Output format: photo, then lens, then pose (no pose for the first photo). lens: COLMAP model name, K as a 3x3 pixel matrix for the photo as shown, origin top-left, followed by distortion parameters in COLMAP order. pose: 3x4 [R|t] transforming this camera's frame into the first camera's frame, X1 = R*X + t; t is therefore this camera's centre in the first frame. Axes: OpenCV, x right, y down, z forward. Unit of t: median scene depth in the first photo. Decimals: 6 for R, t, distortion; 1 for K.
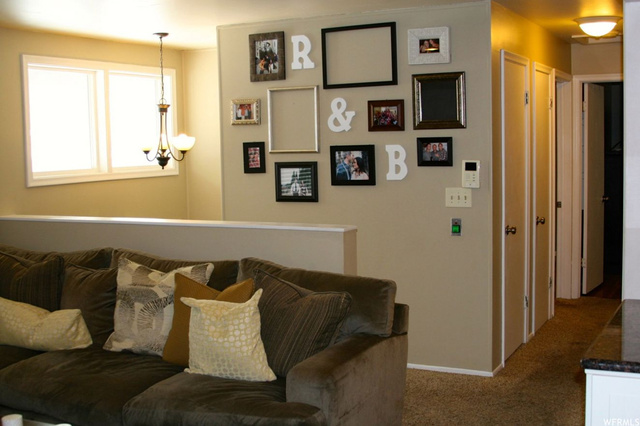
lens RADIAL K [[843.6, 0, 319.9], [0, 843.6, 212.1], [0, 0, 1]] dist [-0.114651, 0.000000]
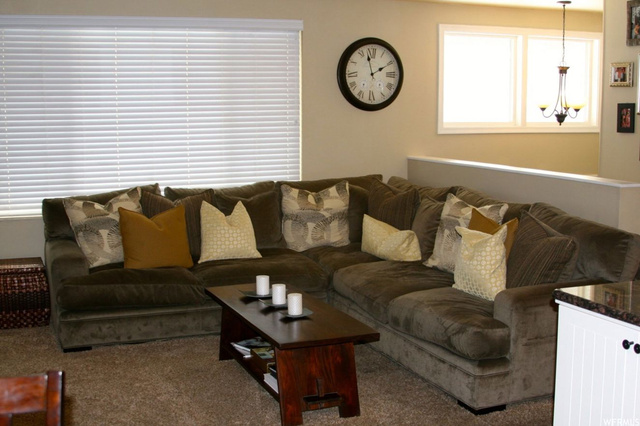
lens RADIAL K [[843.6, 0, 318.8], [0, 843.6, 214.1], [0, 0, 1]] dist [-0.114651, 0.000000]
pose [[0.762919, 0.107711, -0.637459, 0.306645], [-0.073689, 0.994085, 0.079778, 0.000602], [0.642281, -0.013890, 0.766343, -0.046690]]
